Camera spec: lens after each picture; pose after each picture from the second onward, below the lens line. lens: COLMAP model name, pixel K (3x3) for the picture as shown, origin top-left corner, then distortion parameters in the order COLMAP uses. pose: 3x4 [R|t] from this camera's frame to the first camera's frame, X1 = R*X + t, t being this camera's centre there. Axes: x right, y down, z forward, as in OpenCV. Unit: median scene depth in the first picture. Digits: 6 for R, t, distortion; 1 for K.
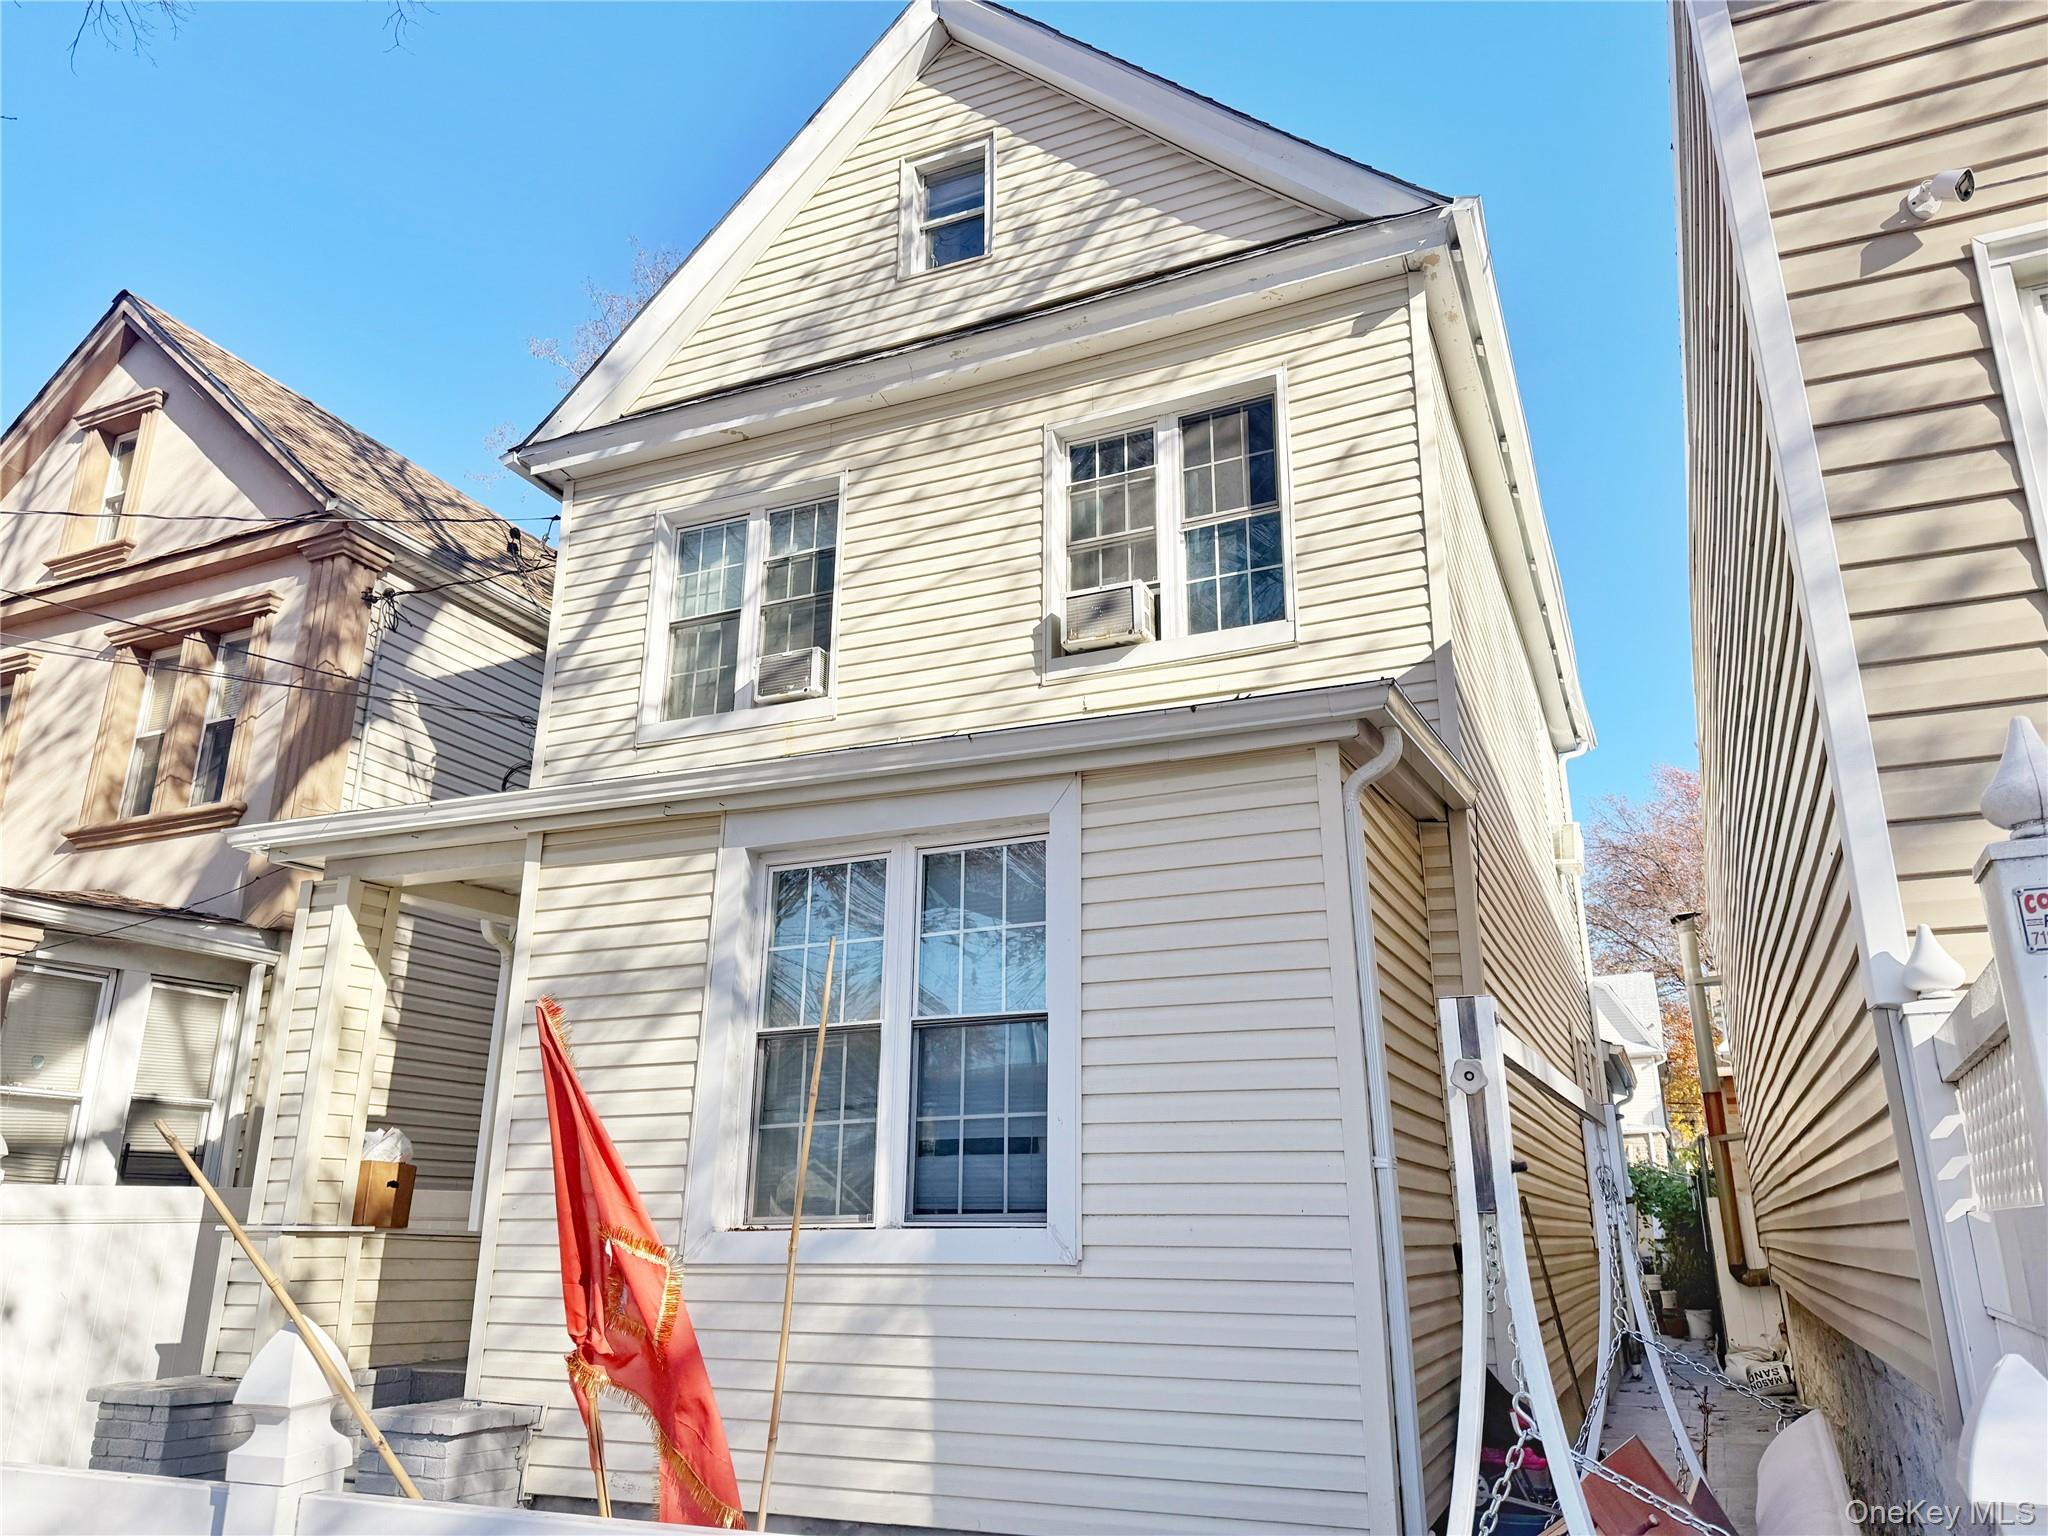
lens RADIAL K [[1433.2, 0, 1034.3], [0, 1433.2, 769.5], [0, 0, 1]] dist [0.054019, -0.060331]
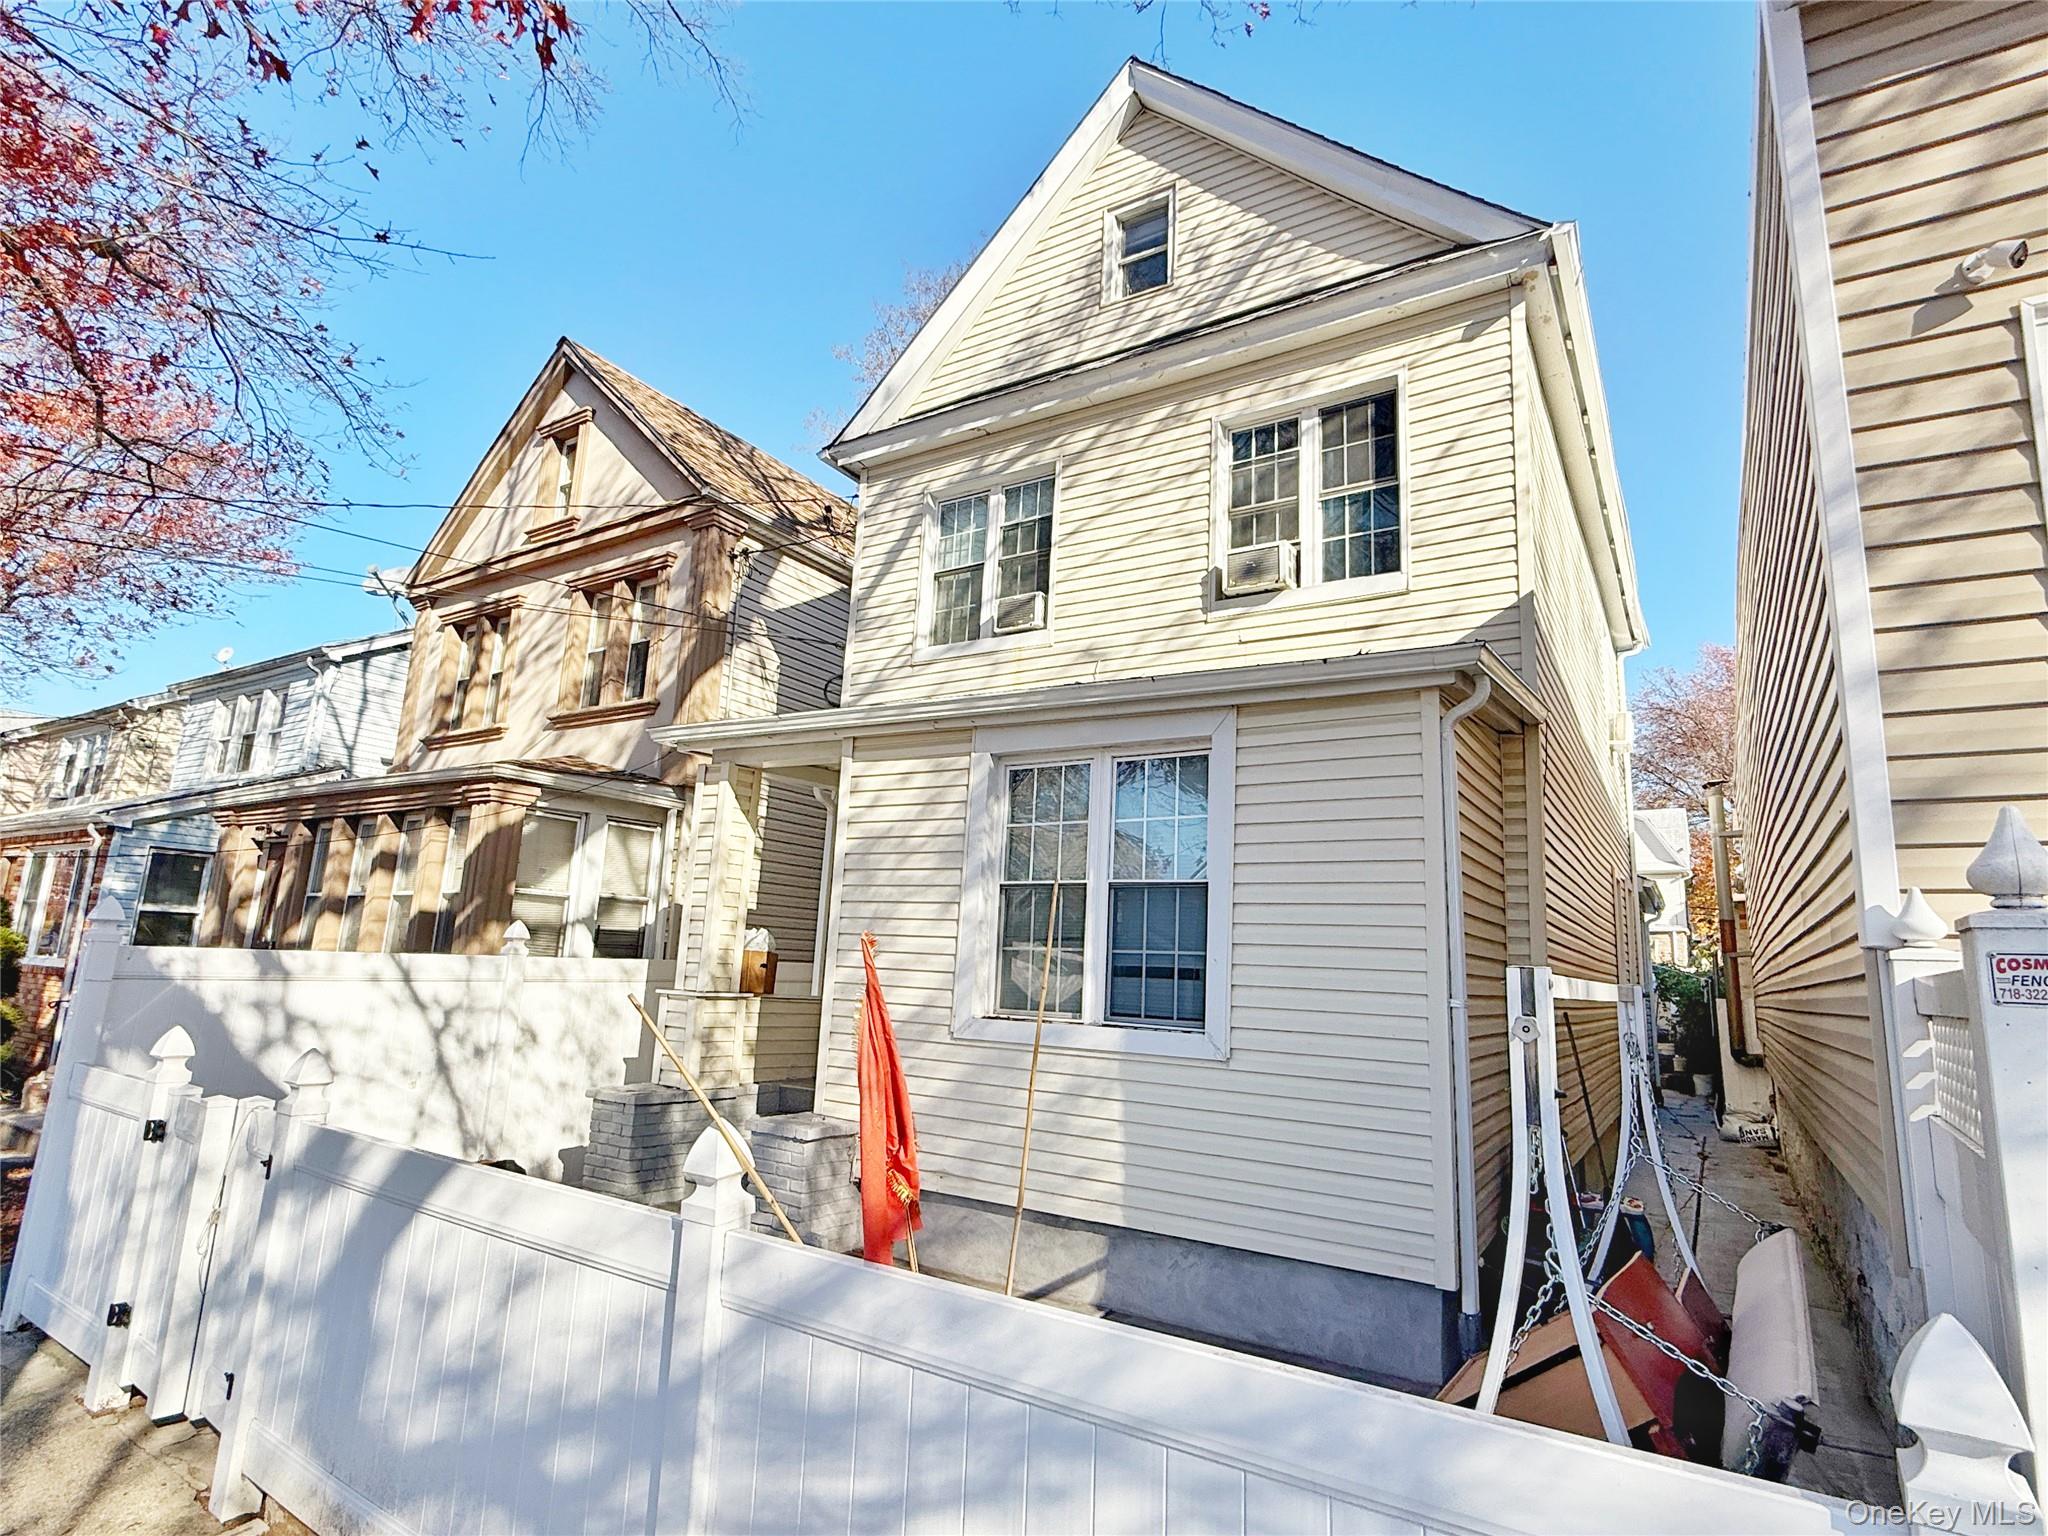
lens RADIAL K [[1054.0, 0, 1029.3], [0, 1054.0, 774.6], [0, 0, 1]] dist [-0.006669, 0.007601]
pose [[0.987493, 0.015797, -0.156872, -0.002040], [0.003372, 0.992625, 0.121180, -0.035227], [0.157629, -0.120193, 0.980156, -0.003232]]
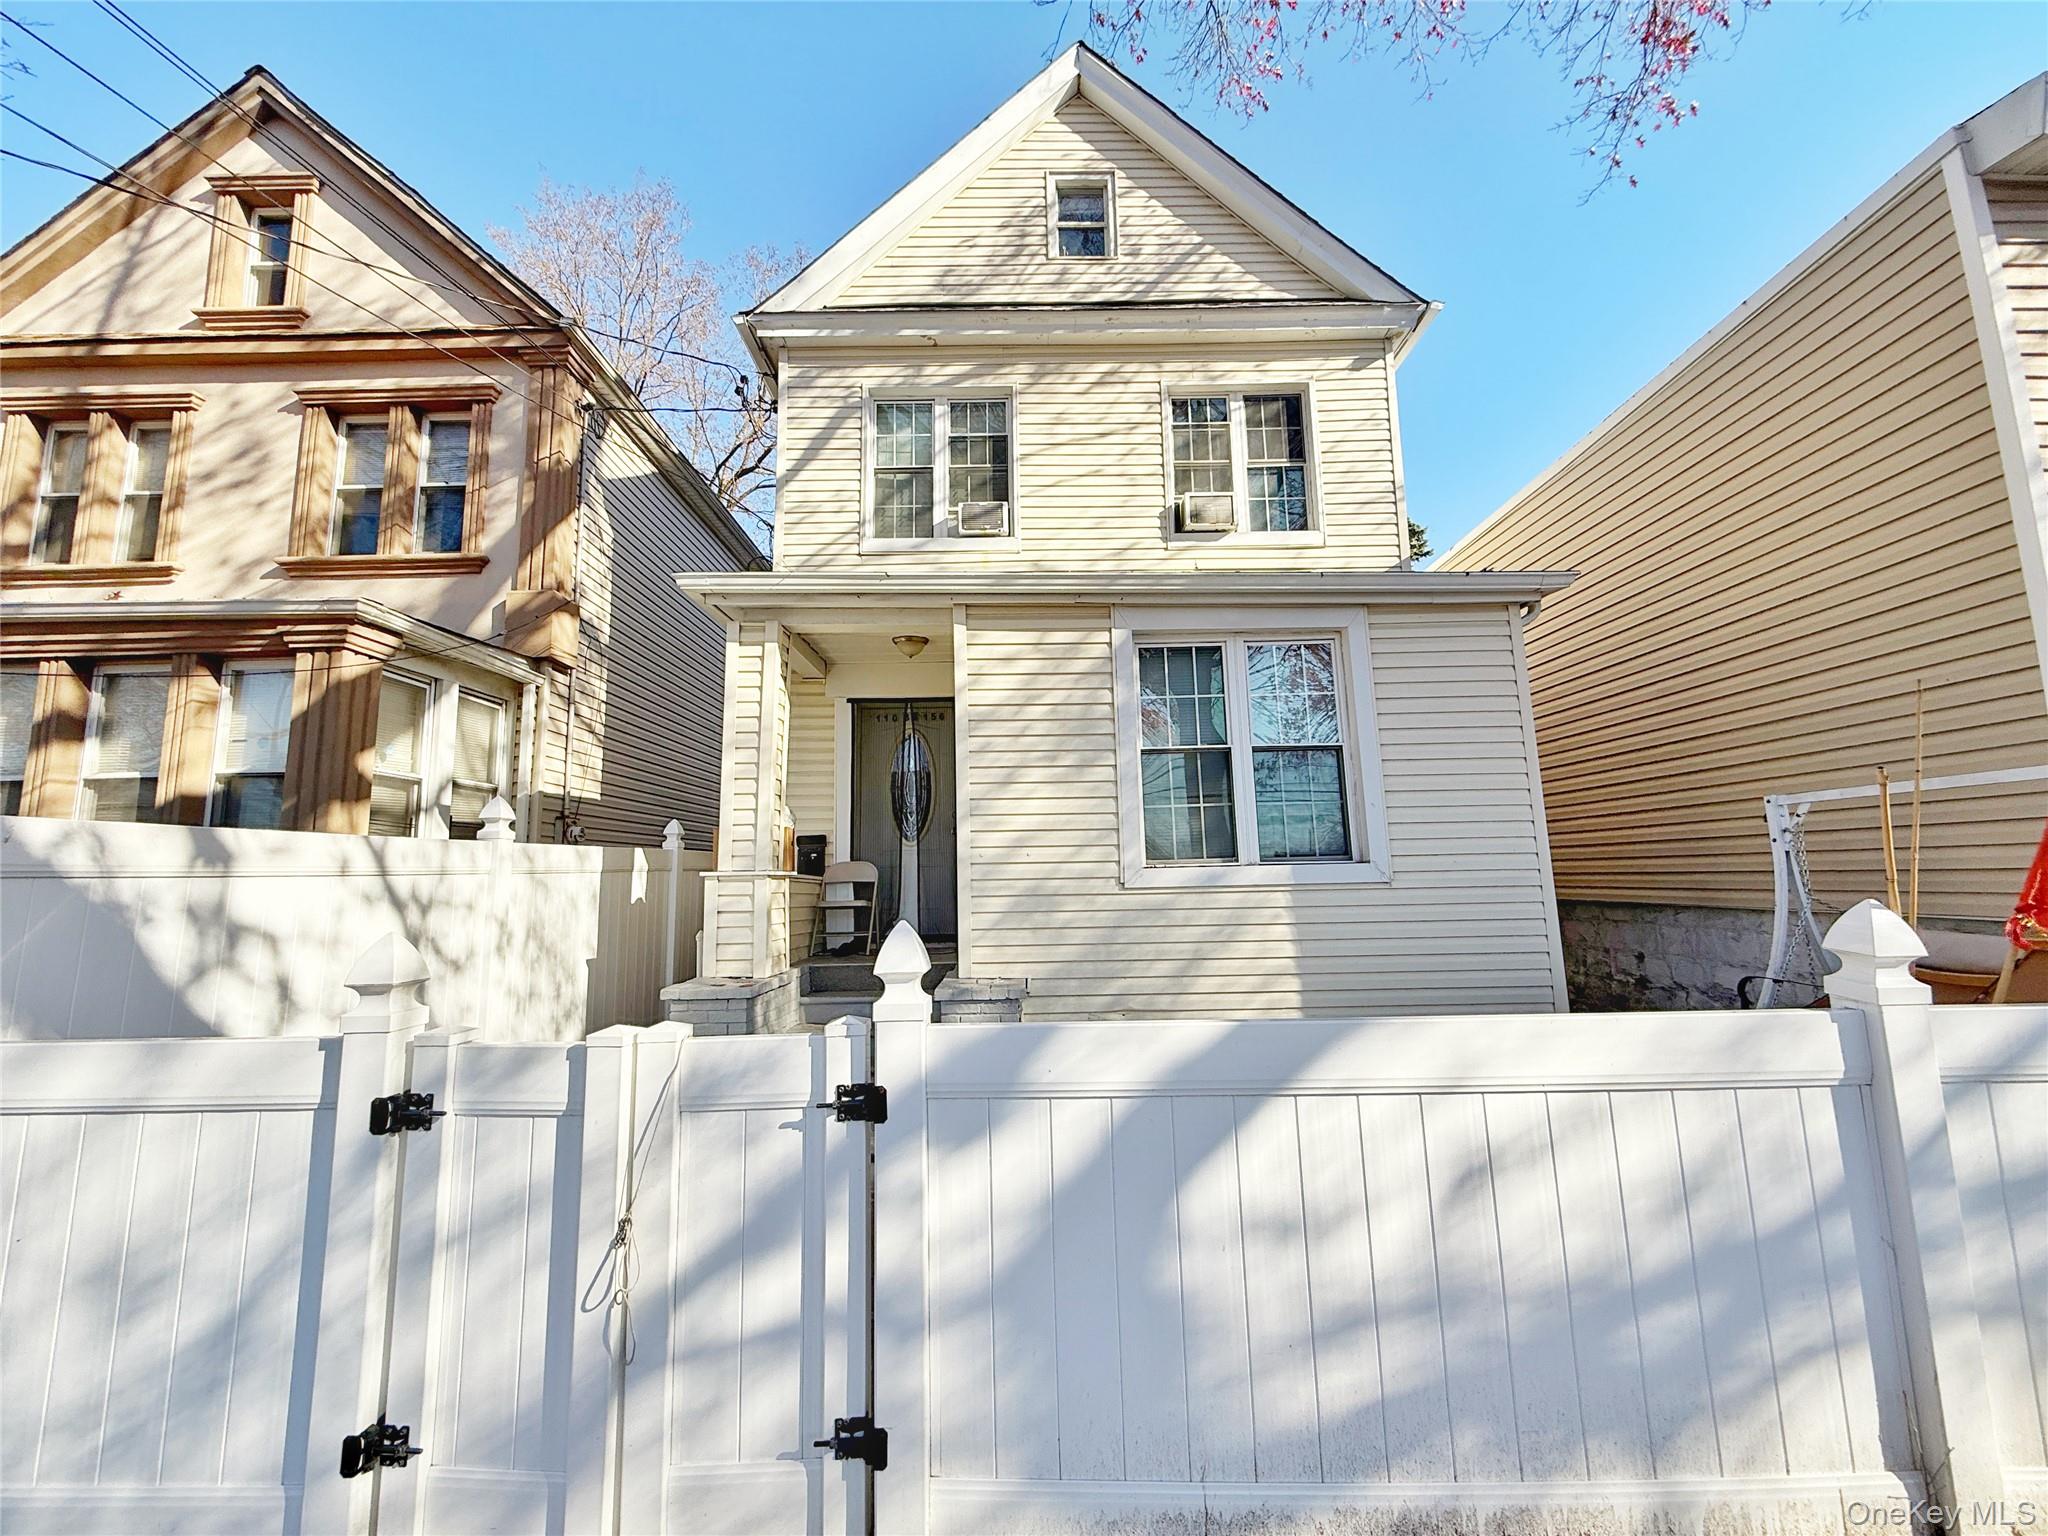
lens RADIAL K [[813.2, 0, 1018.8], [0, 813.2, 770.1], [0, 0, 1]] dist [-0.000884, 0.000511]
pose [[0.915159, 0.037019, 0.401389, -0.473133], [-0.105373, 0.983119, 0.149578, 0.061885], [-0.389076, -0.179184, 0.903611, 0.172458]]
